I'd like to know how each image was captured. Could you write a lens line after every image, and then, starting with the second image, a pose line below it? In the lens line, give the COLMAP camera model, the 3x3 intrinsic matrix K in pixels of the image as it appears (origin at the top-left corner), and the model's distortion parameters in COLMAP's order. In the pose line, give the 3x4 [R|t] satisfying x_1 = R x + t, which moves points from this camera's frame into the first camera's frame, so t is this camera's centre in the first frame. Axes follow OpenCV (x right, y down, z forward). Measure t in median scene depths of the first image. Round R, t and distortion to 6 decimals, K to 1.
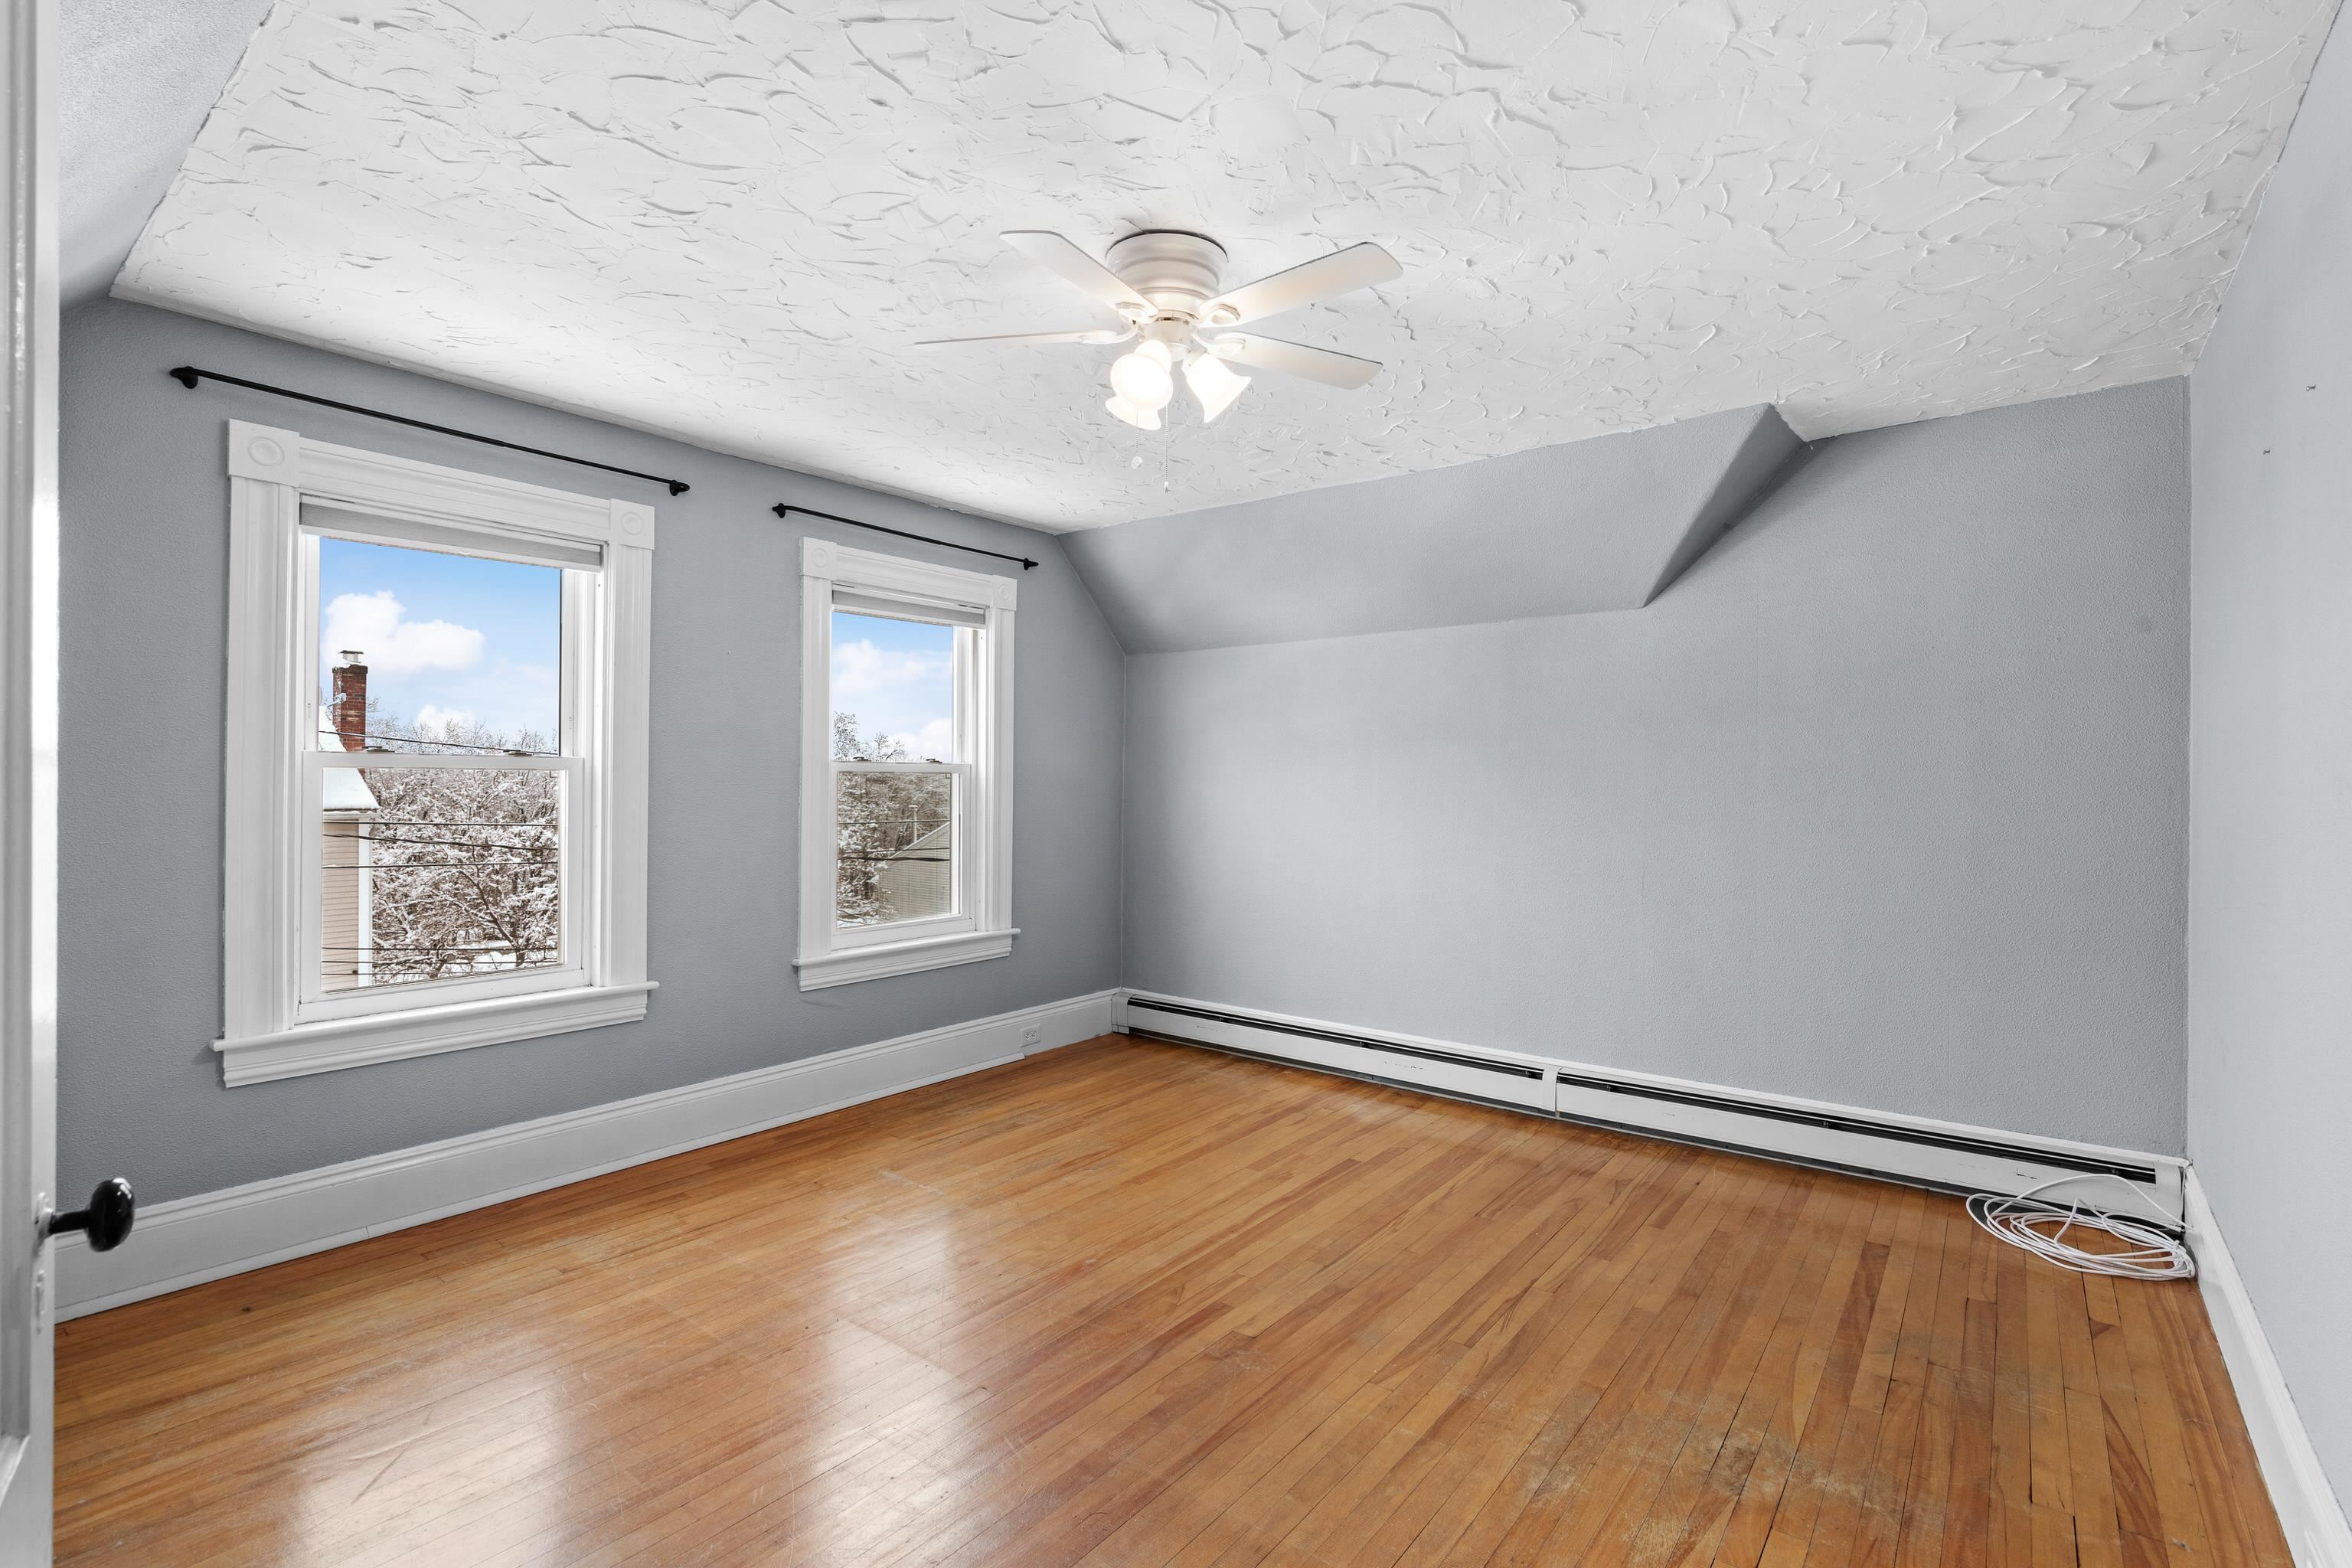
lens RADIAL K [[1072.8, 0, 1176.0], [0, 1072.8, 784.0], [0, 0, 1]] dist [0.001091, -0.000102]
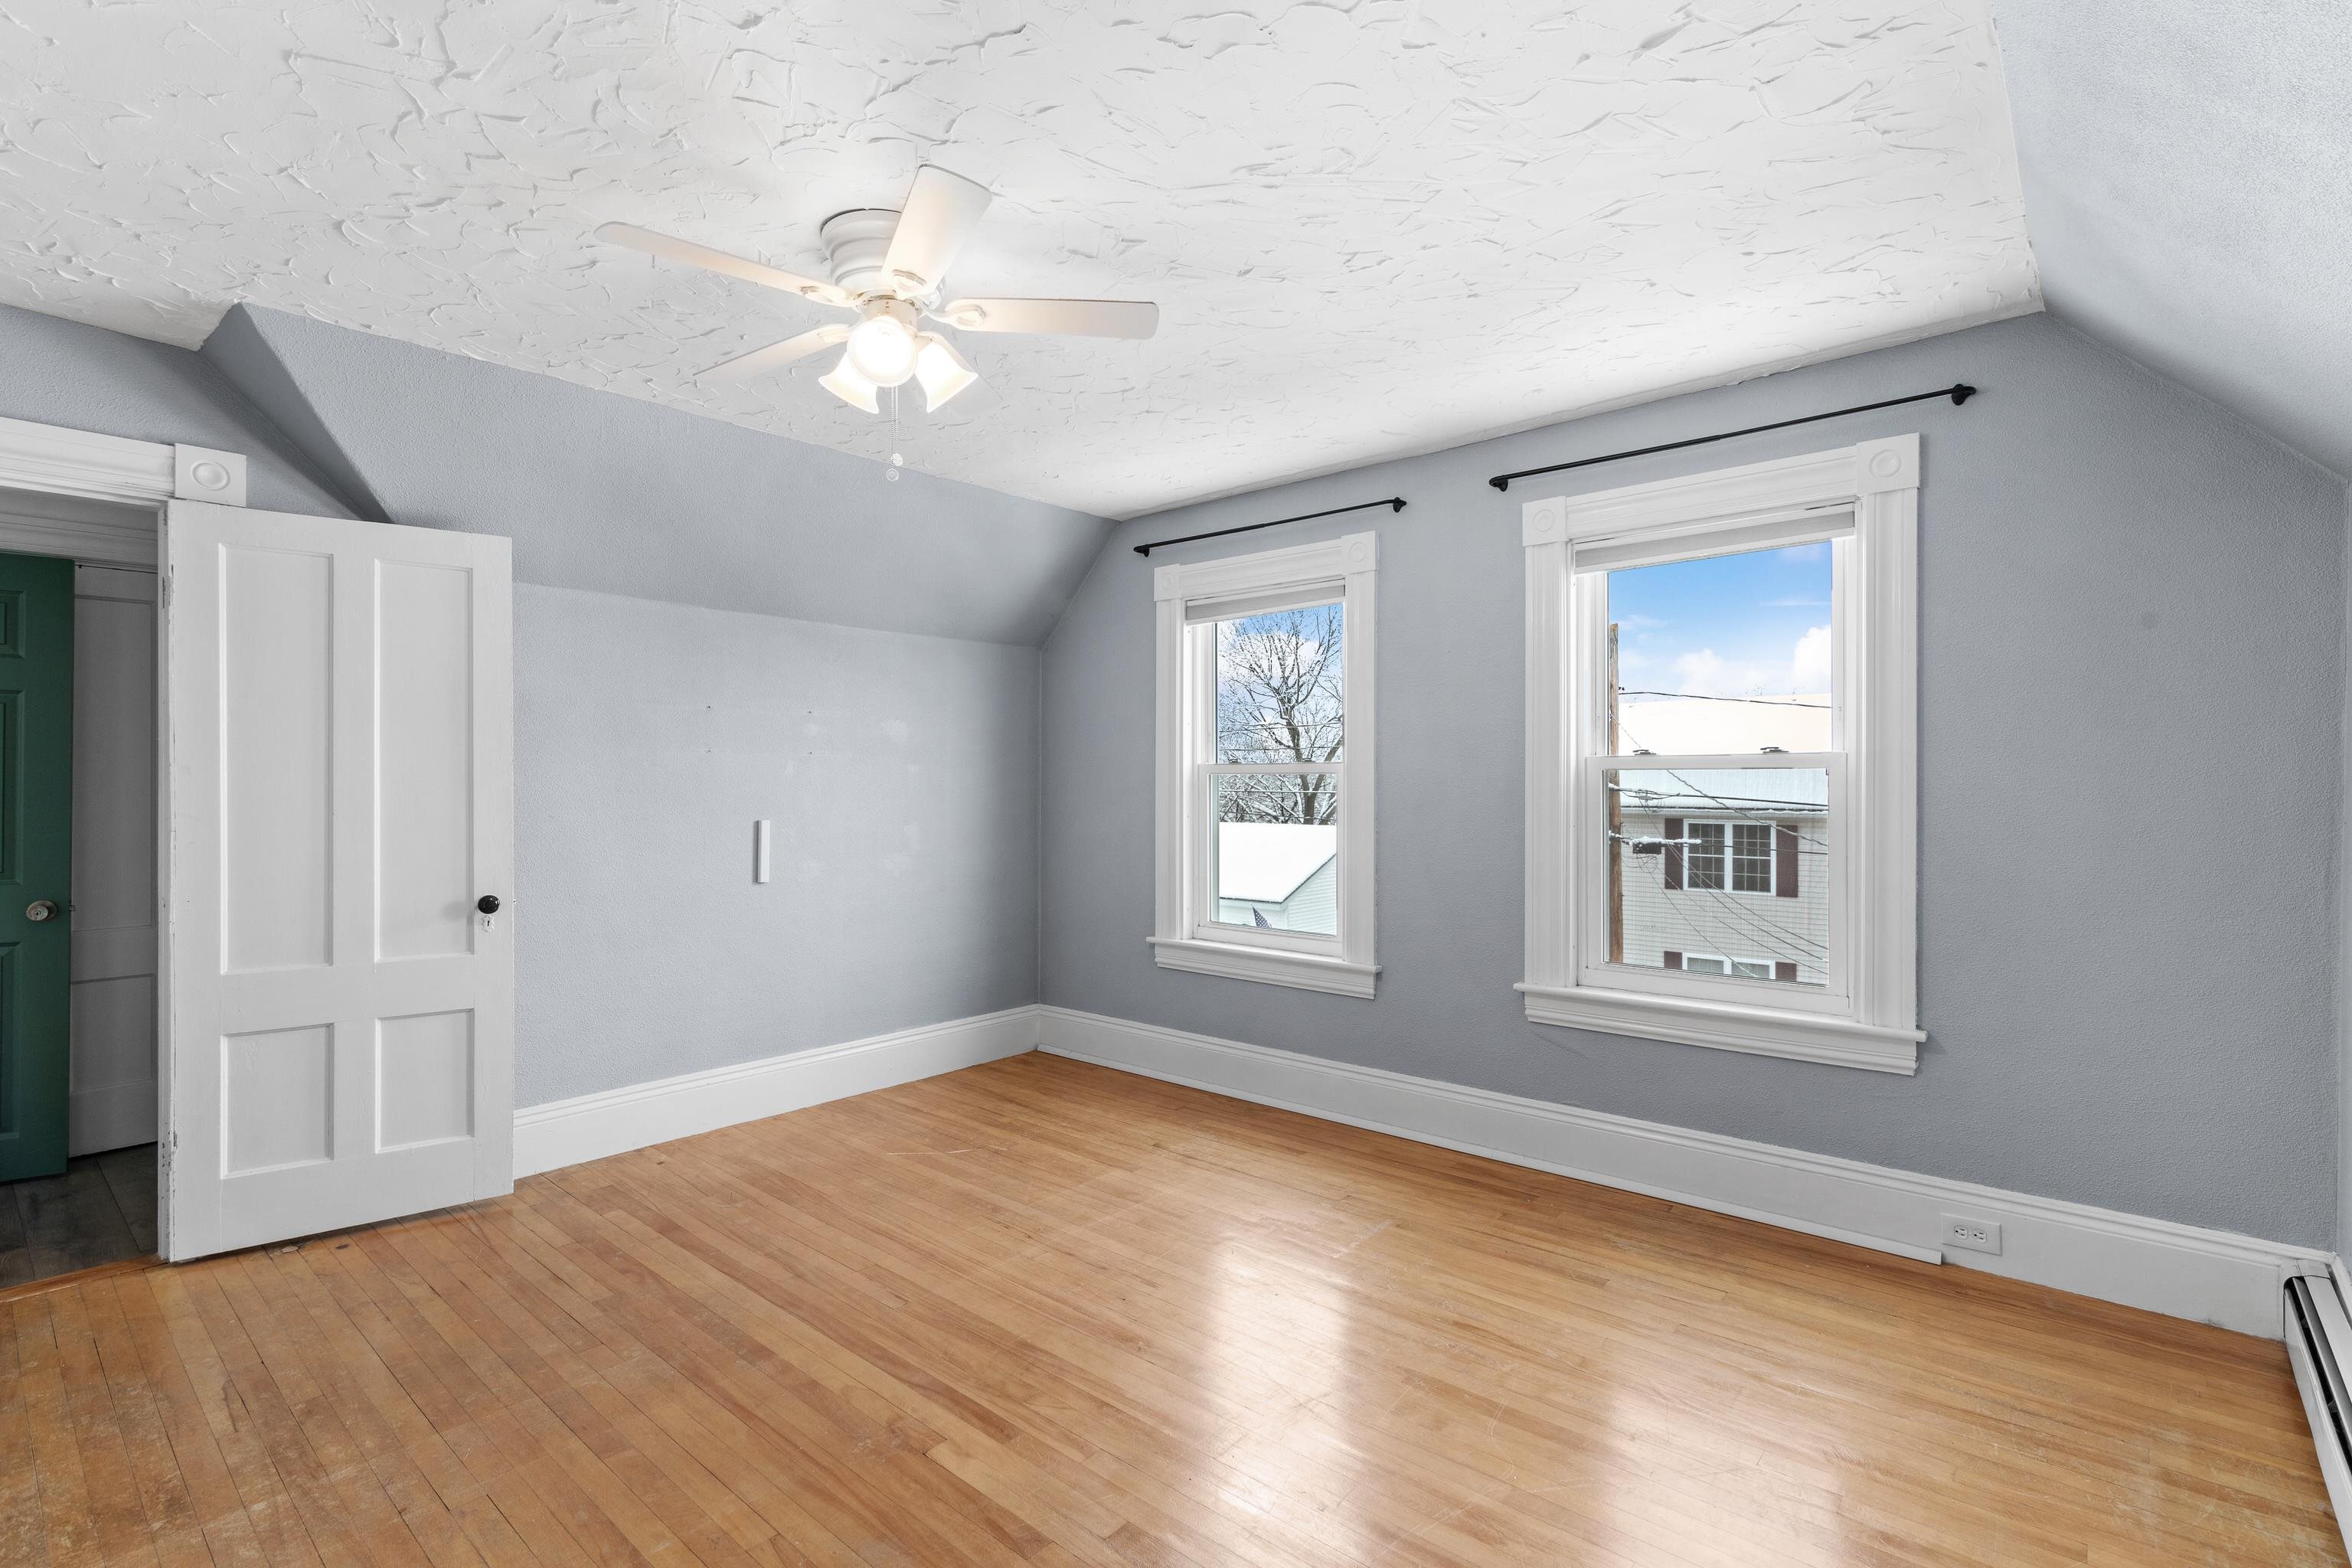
lens RADIAL K [[1081.5, 0, 1180.6], [0, 1081.5, 778.9], [0, 0, 1]] dist [-0.000582, -0.000734]
pose [[-0.043714, -0.007934, -0.999013, 0.621629], [0.000048, 0.999968, -0.007944, 0.002889], [0.999044, -0.000395, -0.043713, 0.855207]]
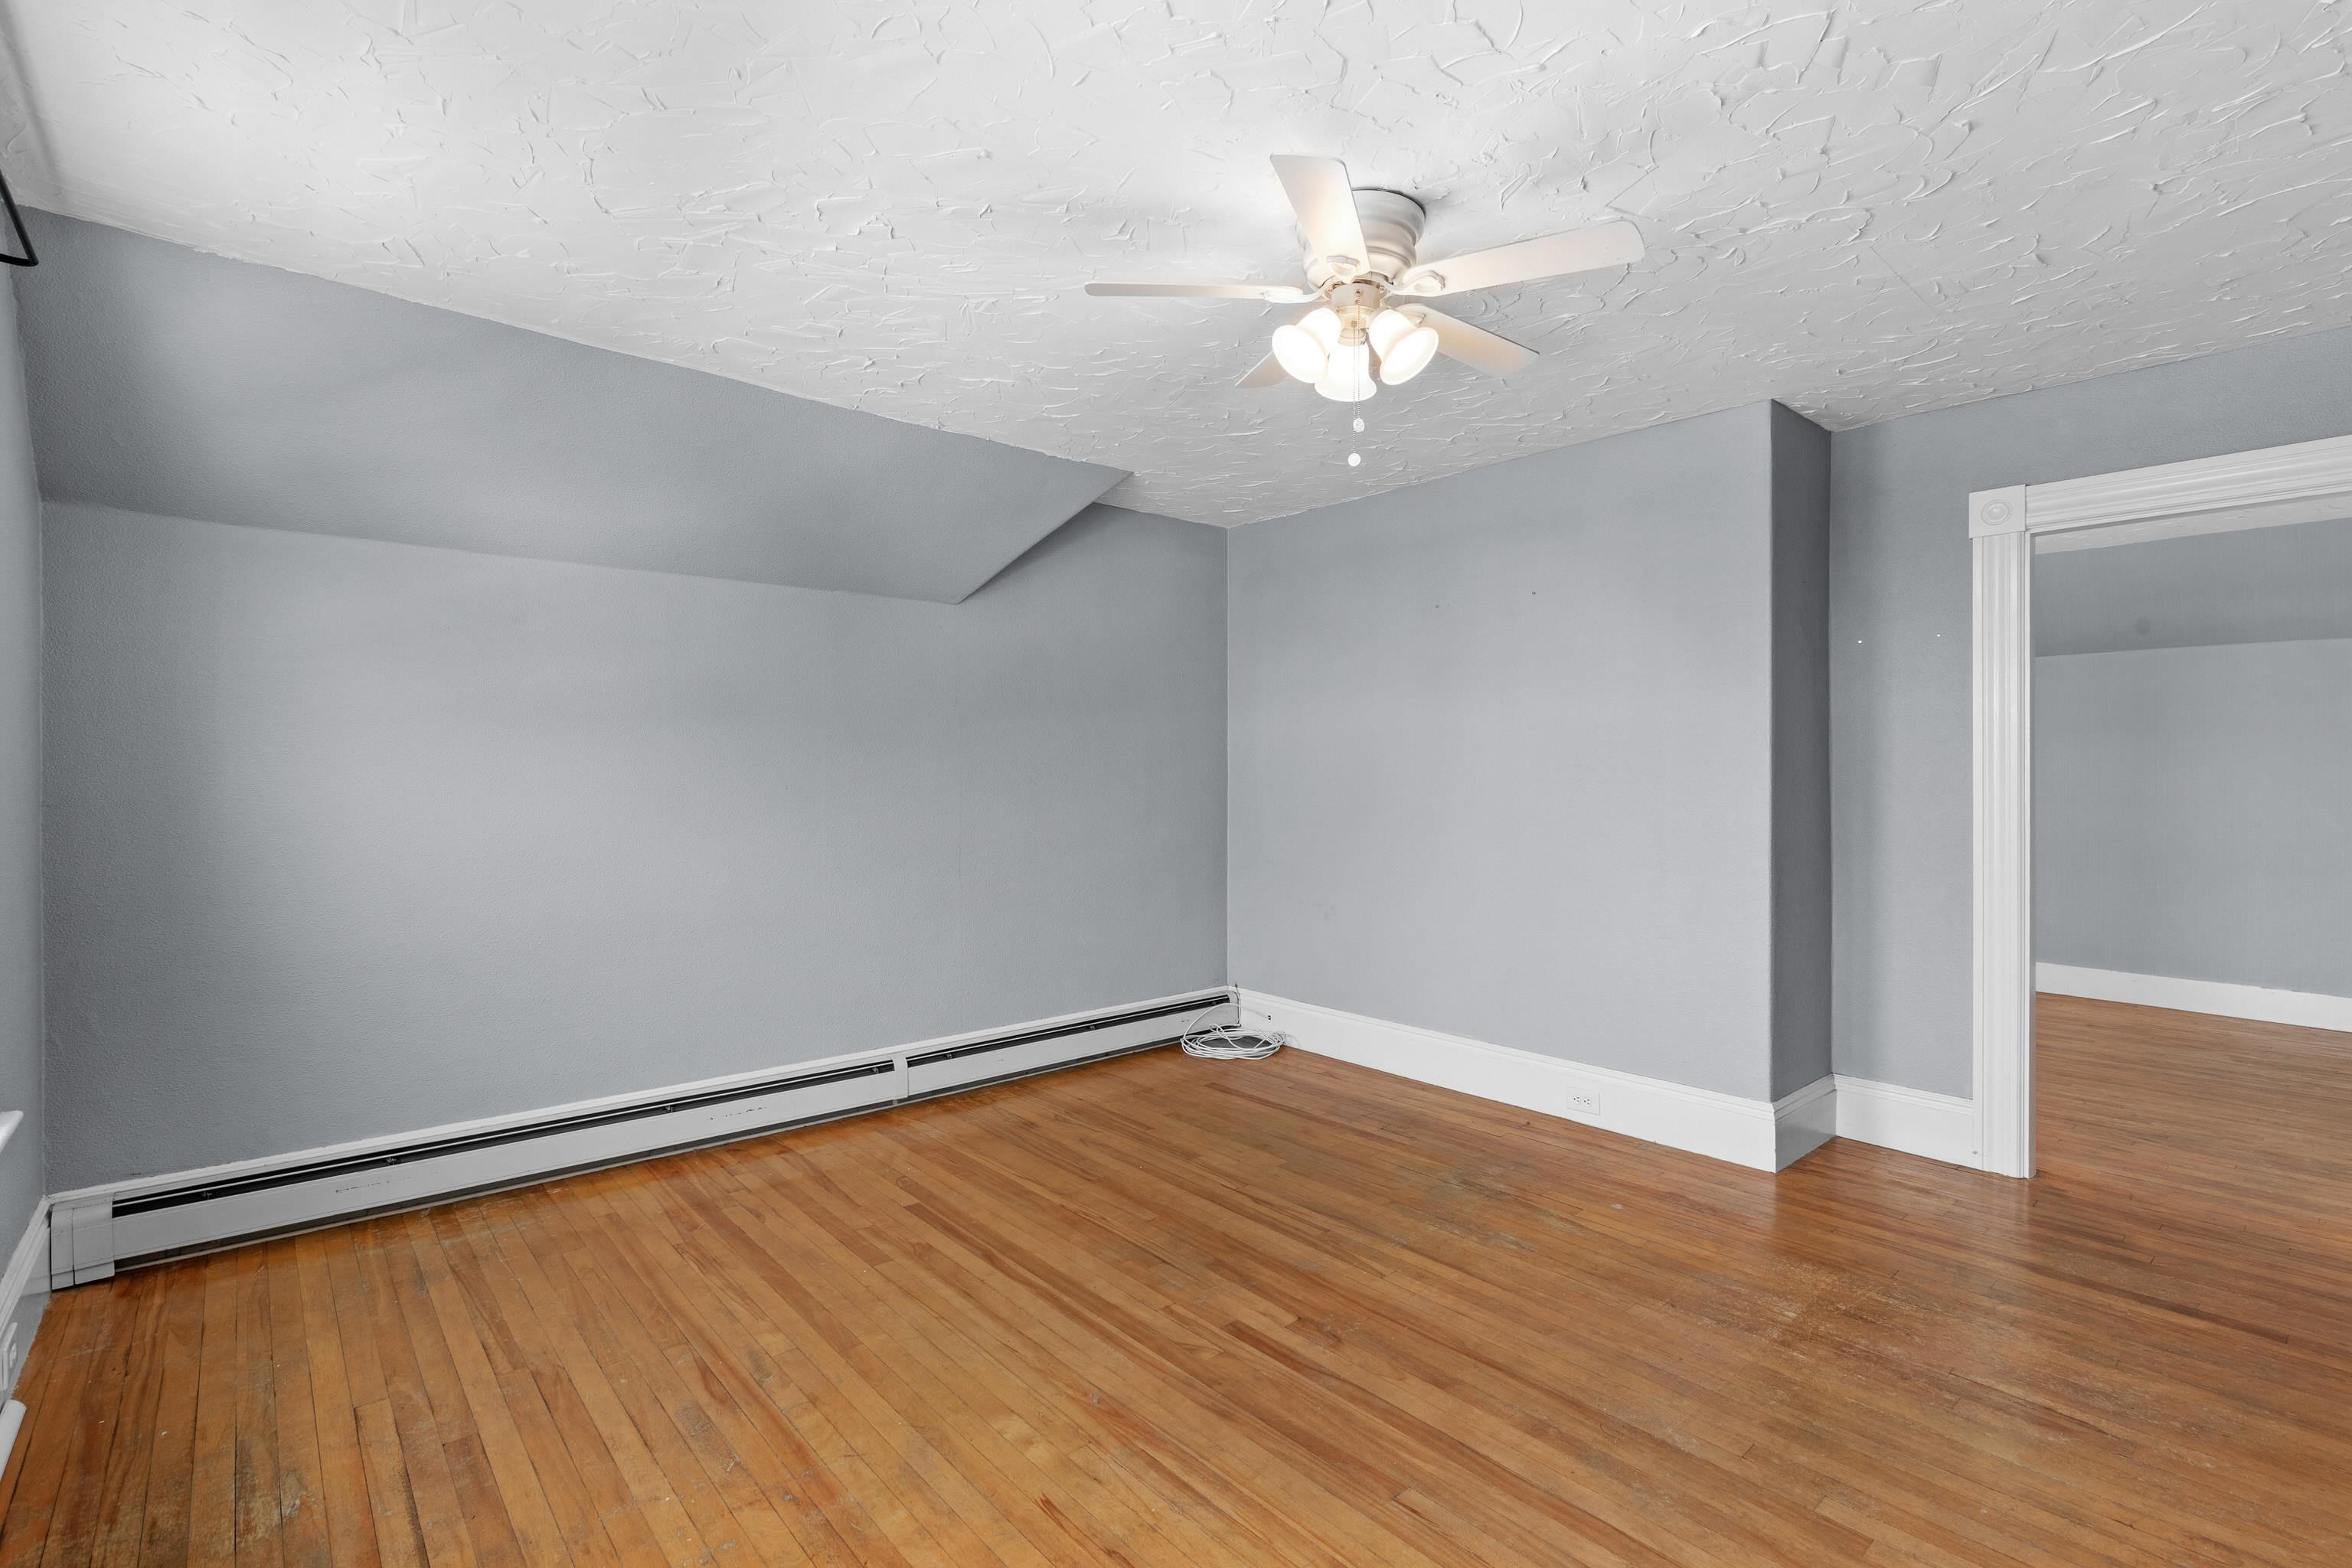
lens RADIAL K [[1076.6, 0, 1166.8], [0, 1076.6, 771.7], [0, 0, 1]] dist [-0.000573, -0.000066]
pose [[0.195078, -0.006807, 0.980764, -0.650623], [0.001704, 0.999977, 0.006601, -0.002372], [-0.980786, 0.000384, 0.195085, 0.641881]]
